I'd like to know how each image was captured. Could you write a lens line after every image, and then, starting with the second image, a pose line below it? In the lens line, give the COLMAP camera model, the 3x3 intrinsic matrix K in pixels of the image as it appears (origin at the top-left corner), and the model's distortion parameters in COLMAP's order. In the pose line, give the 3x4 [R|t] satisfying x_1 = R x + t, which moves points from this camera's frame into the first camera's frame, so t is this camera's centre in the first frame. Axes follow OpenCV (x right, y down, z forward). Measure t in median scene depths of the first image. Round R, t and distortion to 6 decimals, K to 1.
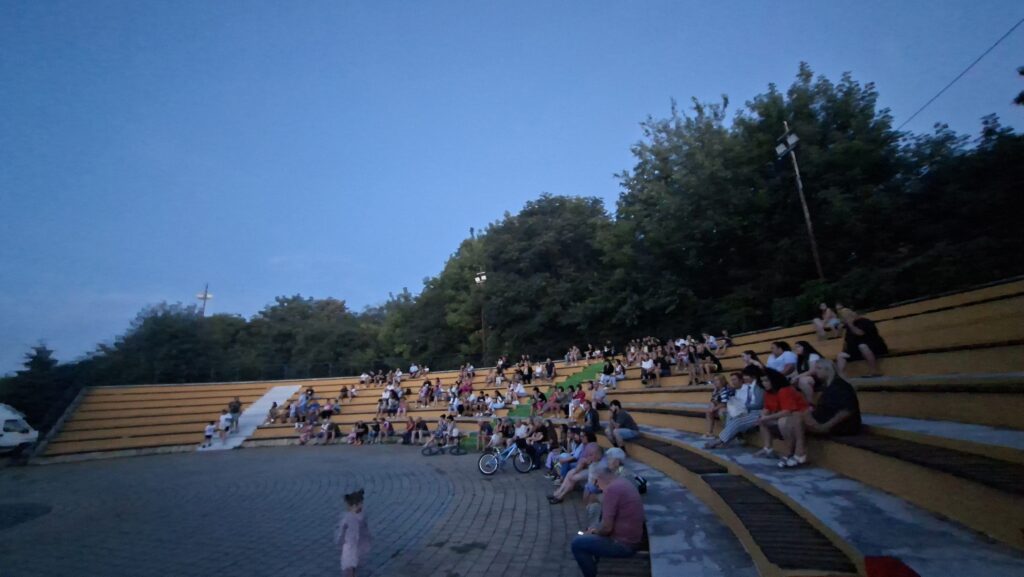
lens RADIAL K [[410.7, 0, 509.3], [0, 410.7, 284.9], [0, 0, 1]] dist [0.000019, 0.000399]
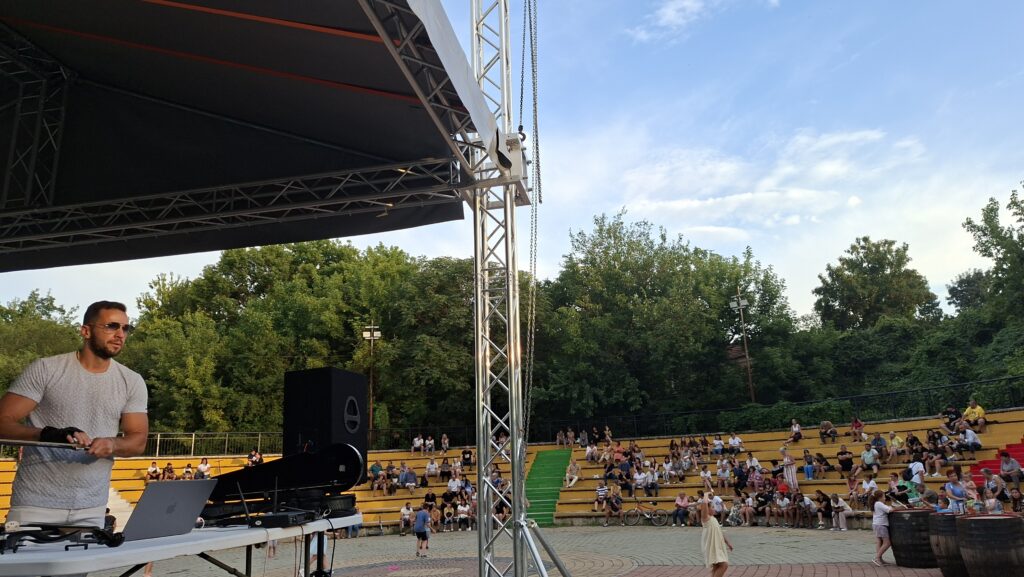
lens RADIAL K [[708.3, 0, 503.1], [0, 708.3, 273.9], [0, 0, 1]] dist [0.107180, -0.103171]
pose [[0.745614, 0.193169, 0.637766, -1.180244], [-0.161755, 0.980904, -0.107991, -0.032671], [-0.646448, -0.022642, 0.762622, -0.284725]]
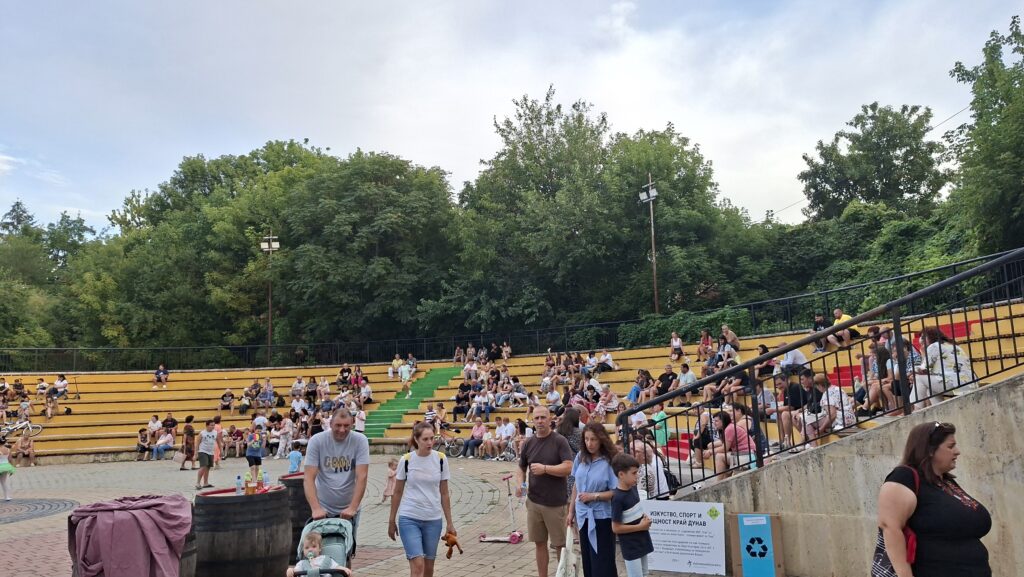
lens RADIAL K [[708.3, 0, 503.1], [0, 708.3, 273.9], [0, 0, 1]] dist [0.107180, -0.103171]
pose [[0.864553, 0.098470, 0.492799, -0.509214], [-0.136159, 0.989835, 0.041087, -0.110622], [-0.483744, -0.102621, 0.869172, -0.453342]]
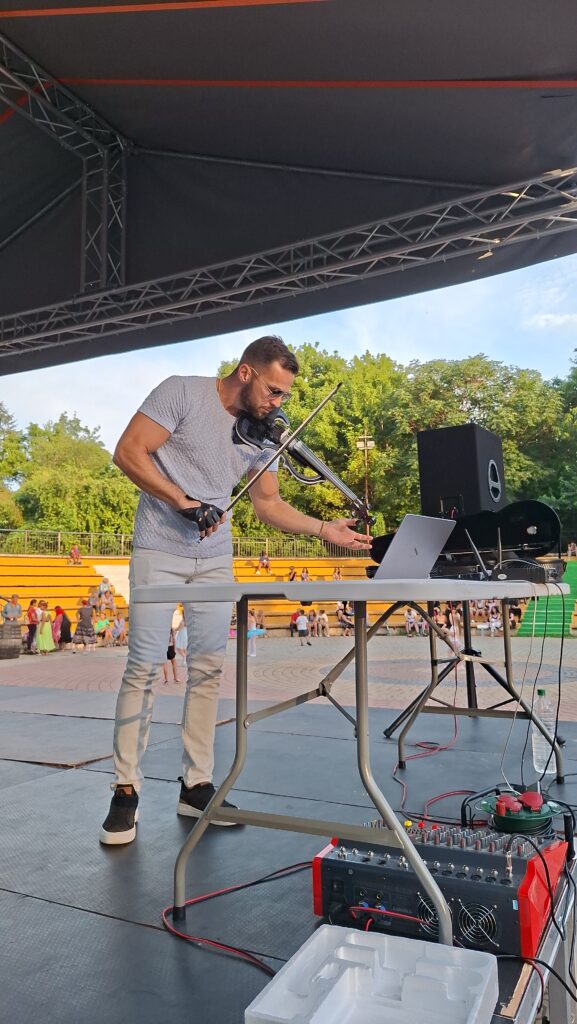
lens RADIAL K [[710.1, 0, 288.5], [0, 710.1, 512.0], [0, 0, 1]] dist [0.130615, -0.207863]
pose [[0.893592, 0.080973, 0.441516, -1.199182], [-0.139358, 0.985037, 0.101396, -0.006805], [-0.426699, -0.152136, 0.891506, -0.226979]]
